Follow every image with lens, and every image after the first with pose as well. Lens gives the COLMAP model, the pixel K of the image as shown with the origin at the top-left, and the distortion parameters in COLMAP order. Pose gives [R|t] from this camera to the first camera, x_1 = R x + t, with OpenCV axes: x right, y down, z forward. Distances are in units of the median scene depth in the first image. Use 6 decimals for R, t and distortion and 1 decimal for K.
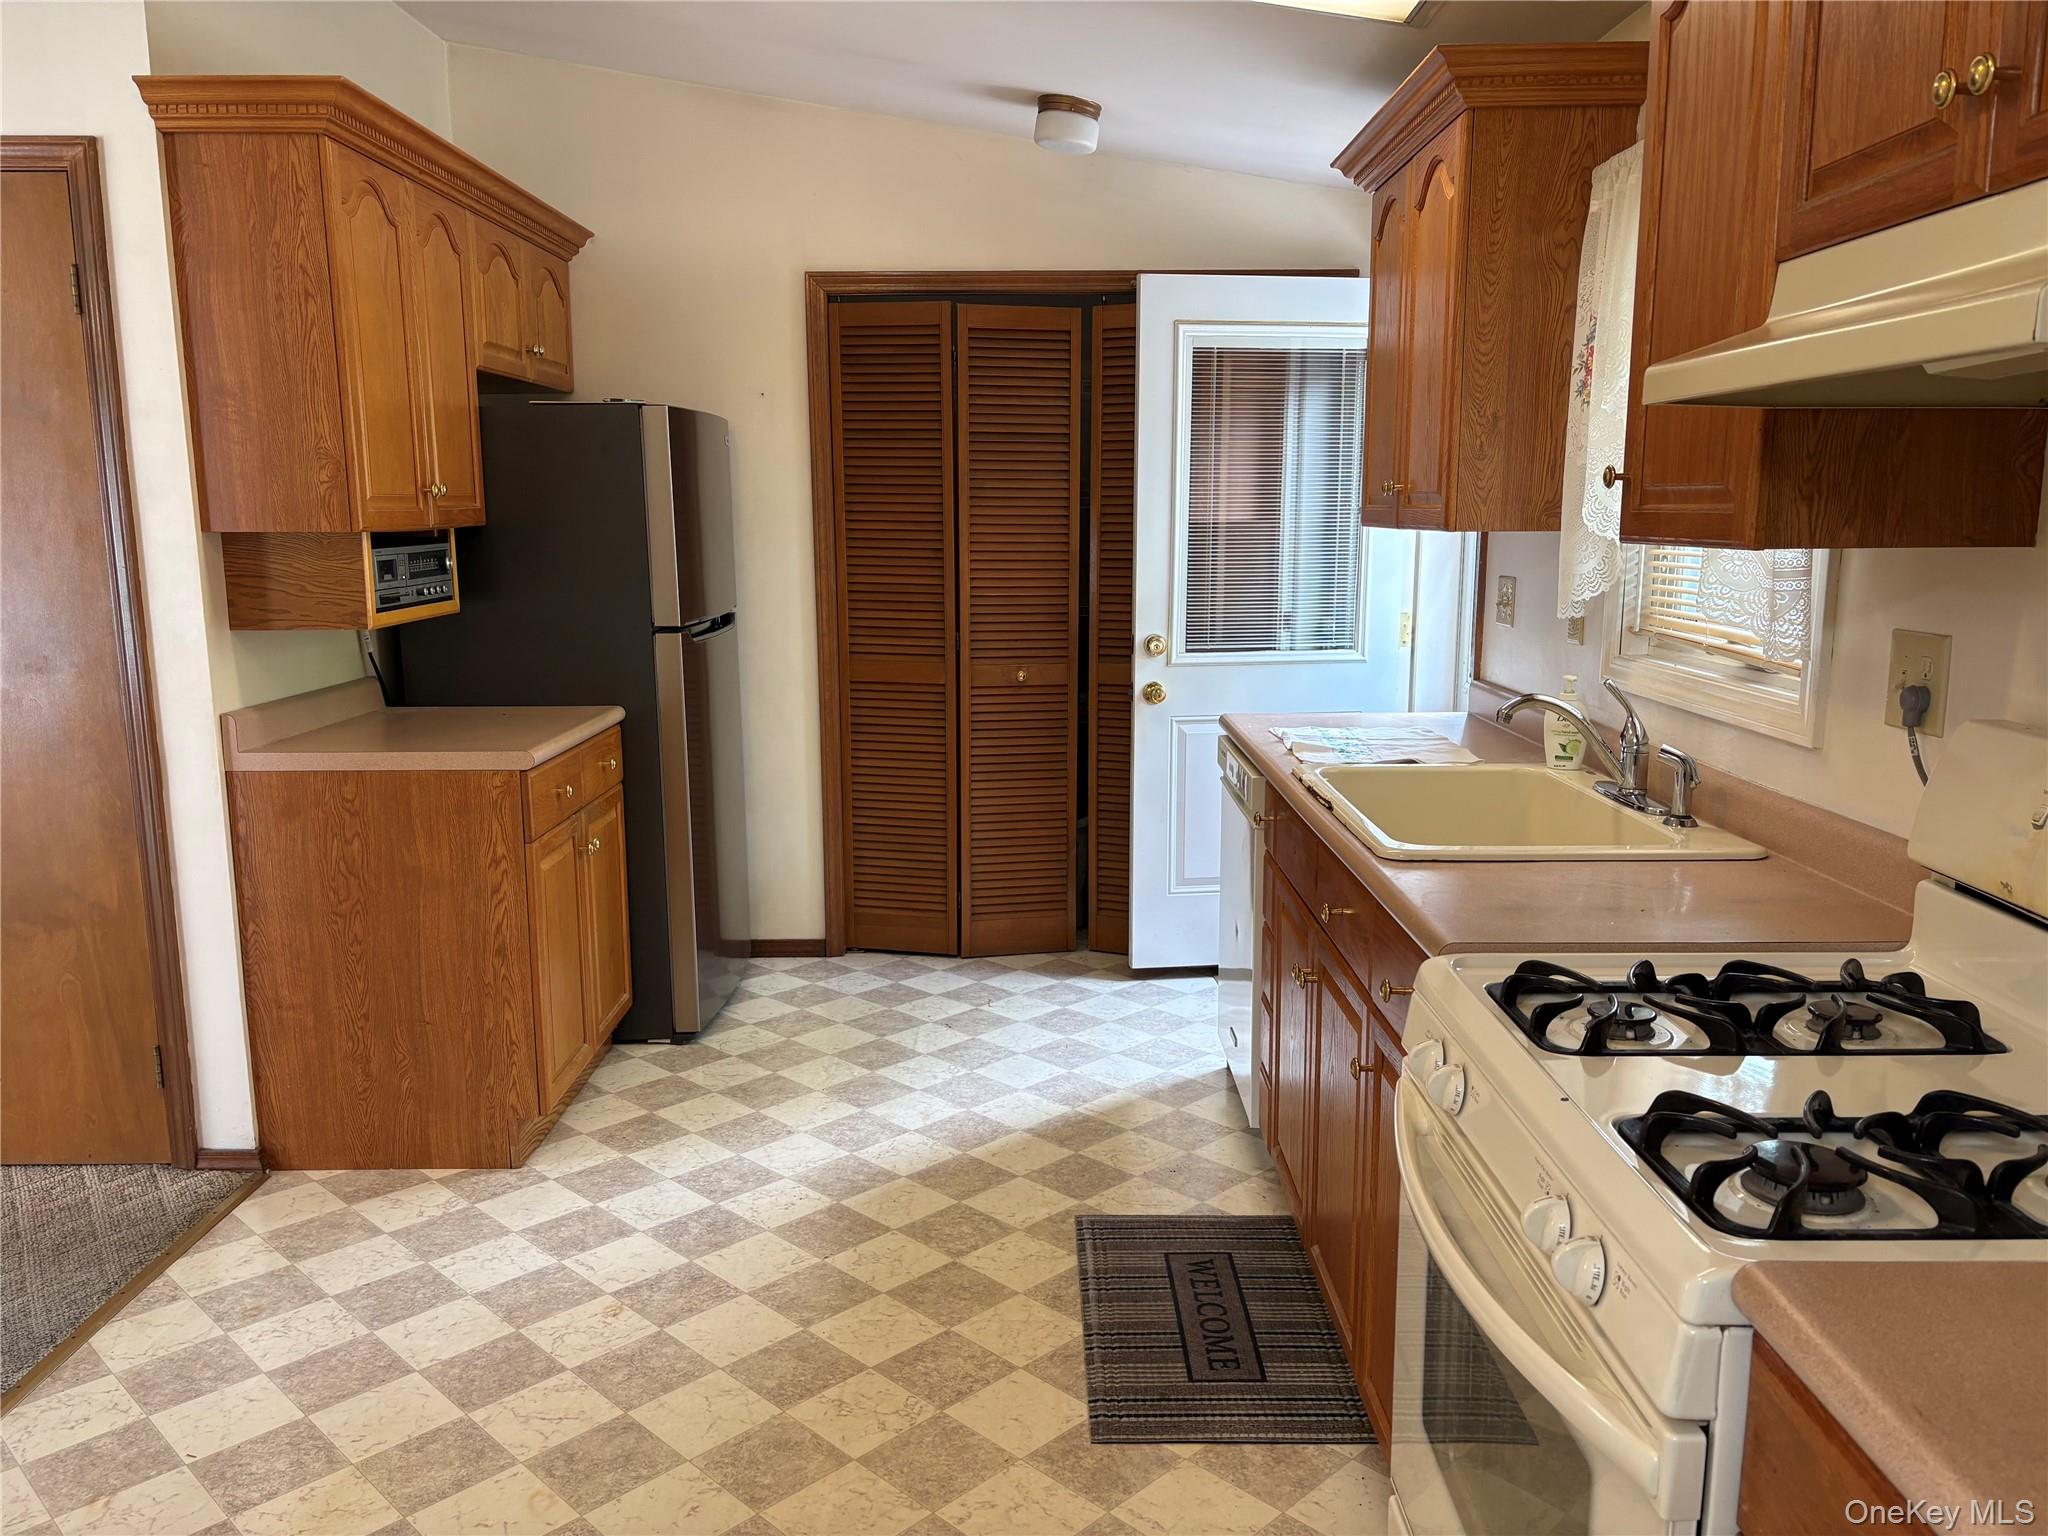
lens RADIAL K [[1540.1, 0, 1025.4], [0, 1540.1, 767.5], [0, 0, 1]] dist [0.043637, -0.046943]
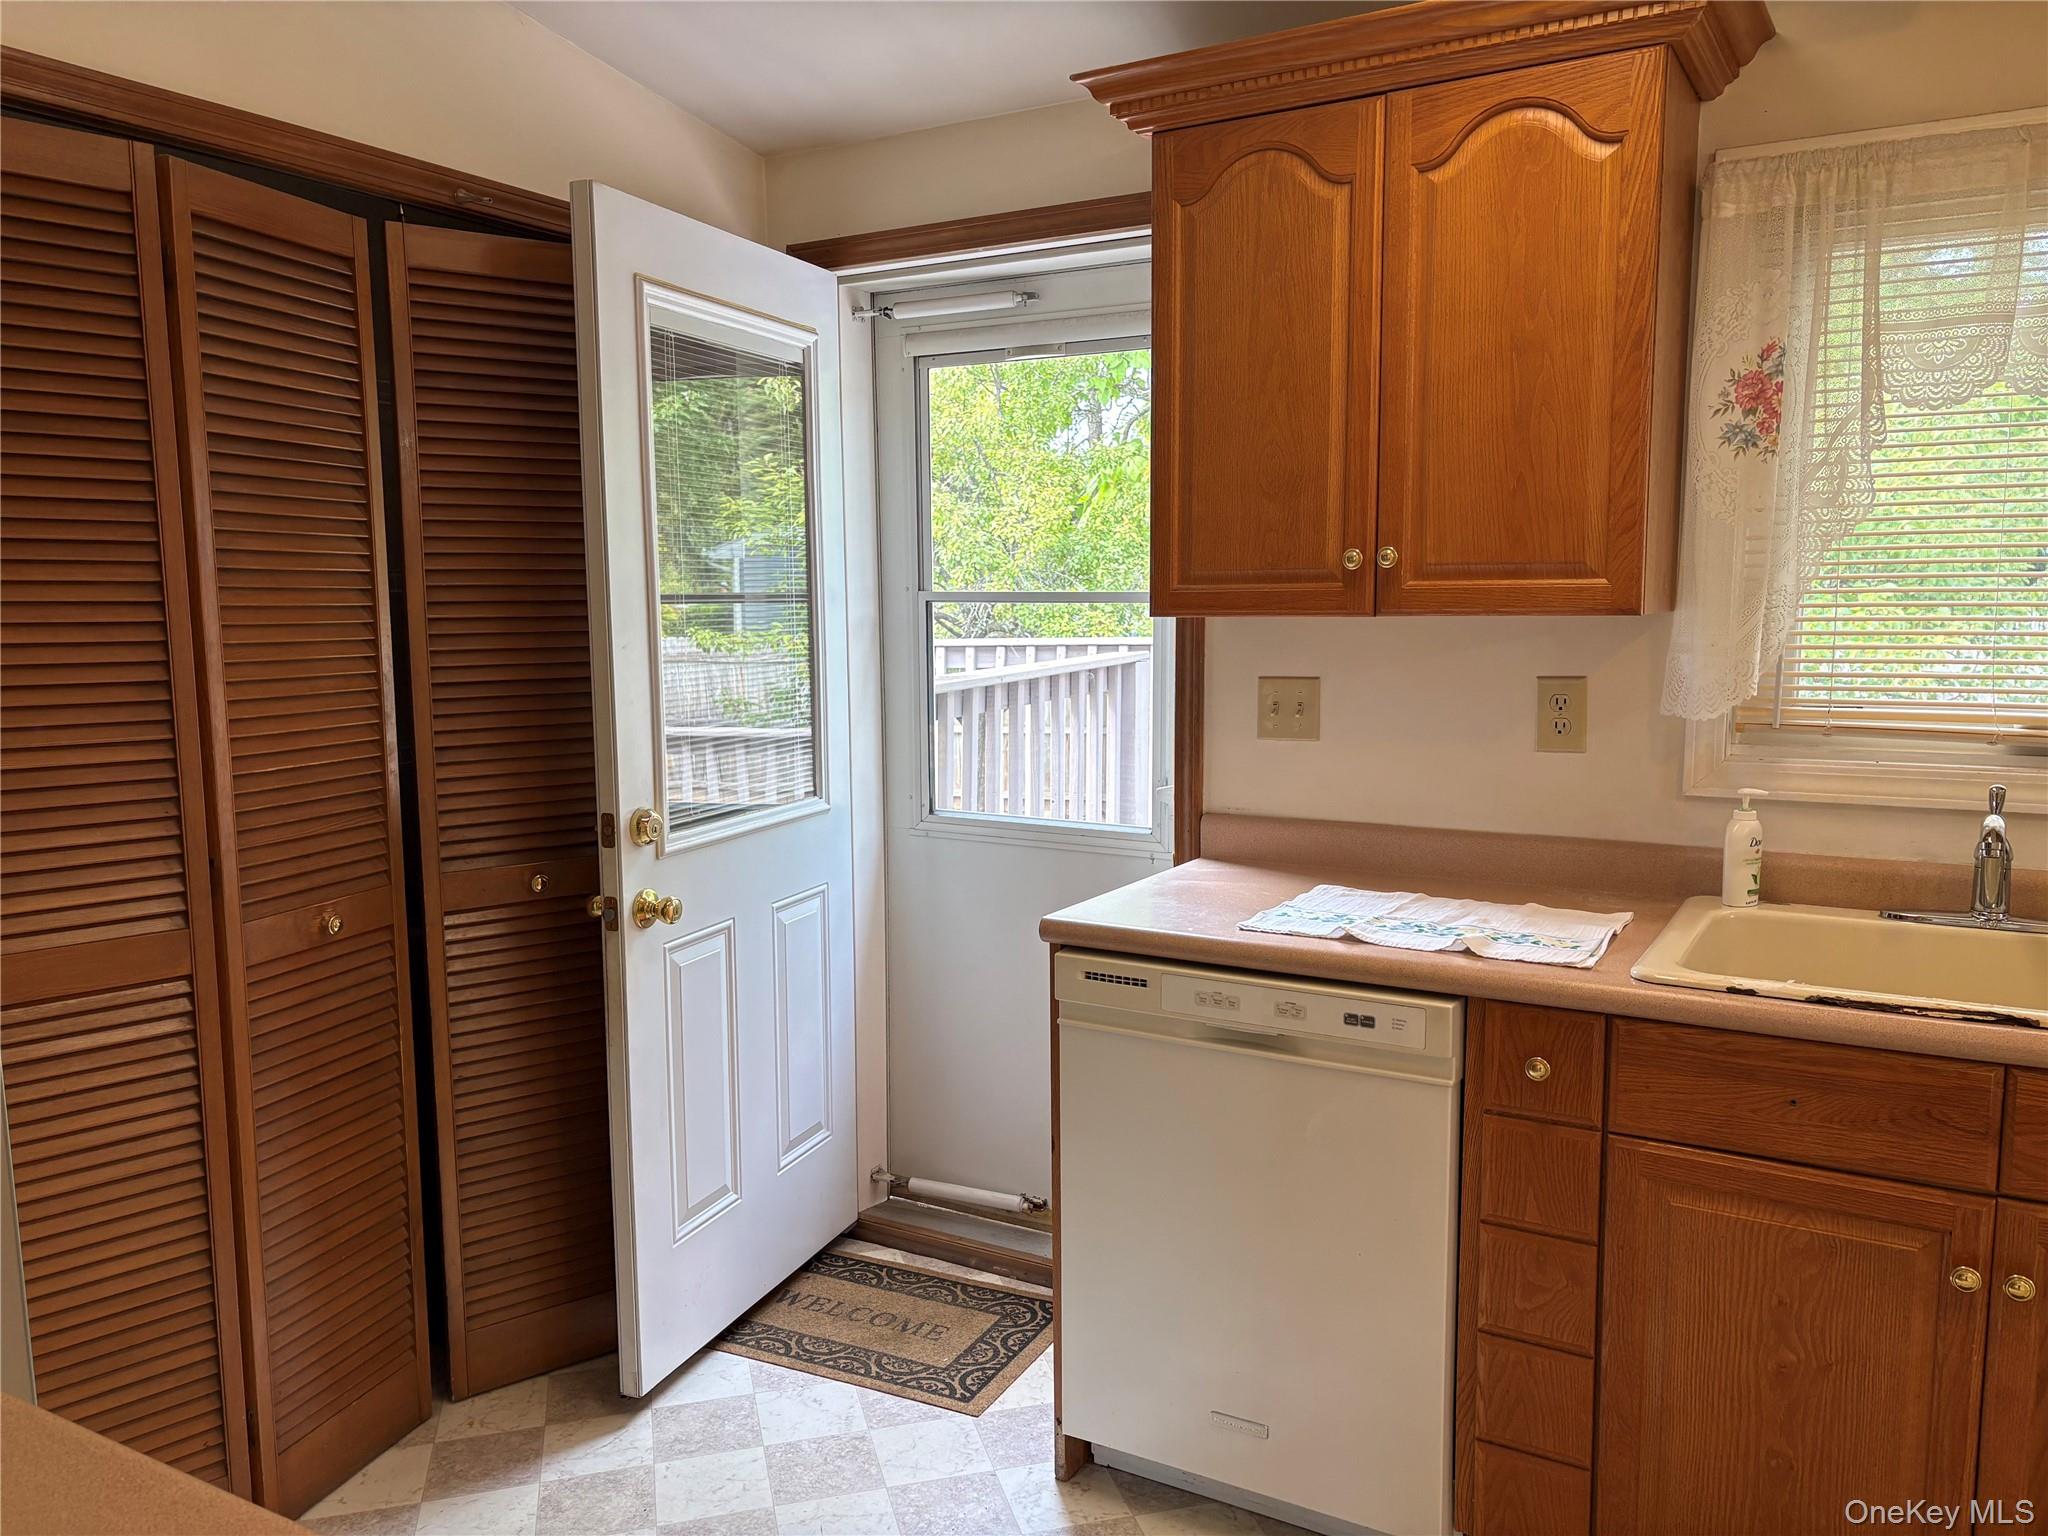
lens RADIAL K [[1540.1, 0, 1021.9], [0, 1540.1, 765.3], [0, 0, 1]] dist [0.043637, -0.046943]
pose [[0.502274, -0.095814, 0.859384, -0.339049], [0.157518, 0.987352, 0.018019, -0.089959], [-0.850241, 0.126318, 0.511013, 0.578805]]
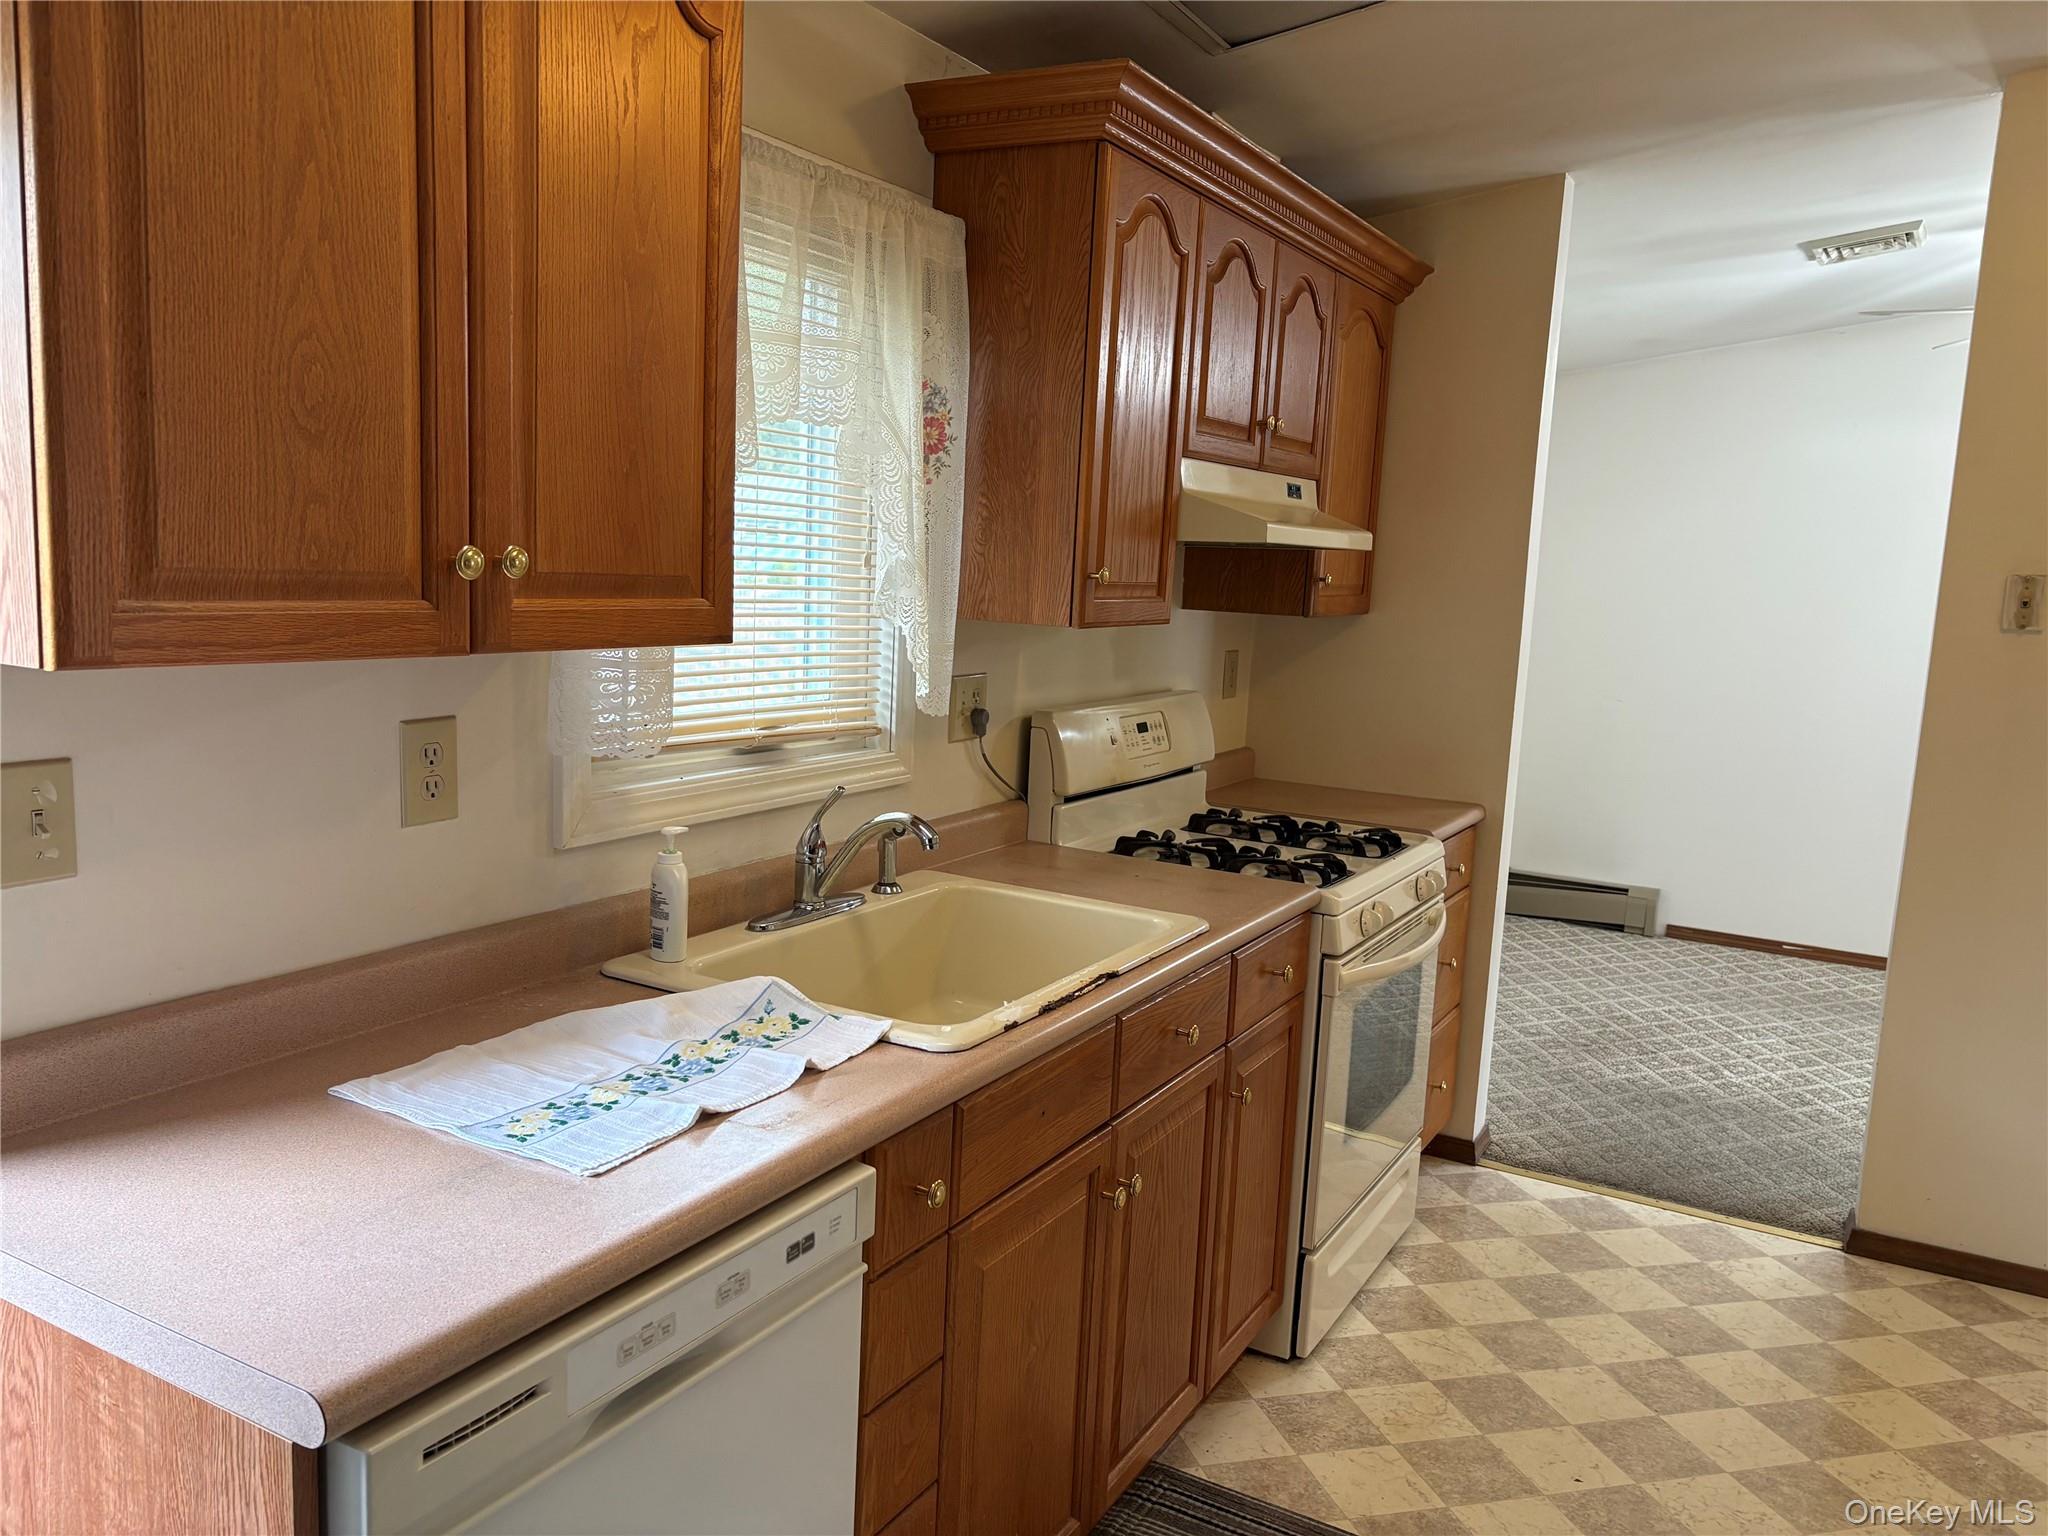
lens RADIAL K [[1540.1, 0, 1011.0], [0, 1540.1, 769.4], [0, 0, 1]] dist [0.043637, -0.046943]
pose [[-0.869293, -0.098045, 0.484476, -0.050736], [0.050367, 0.957460, 0.284137, -0.185286], [-0.491725, 0.271399, -0.827375, 1.003543]]
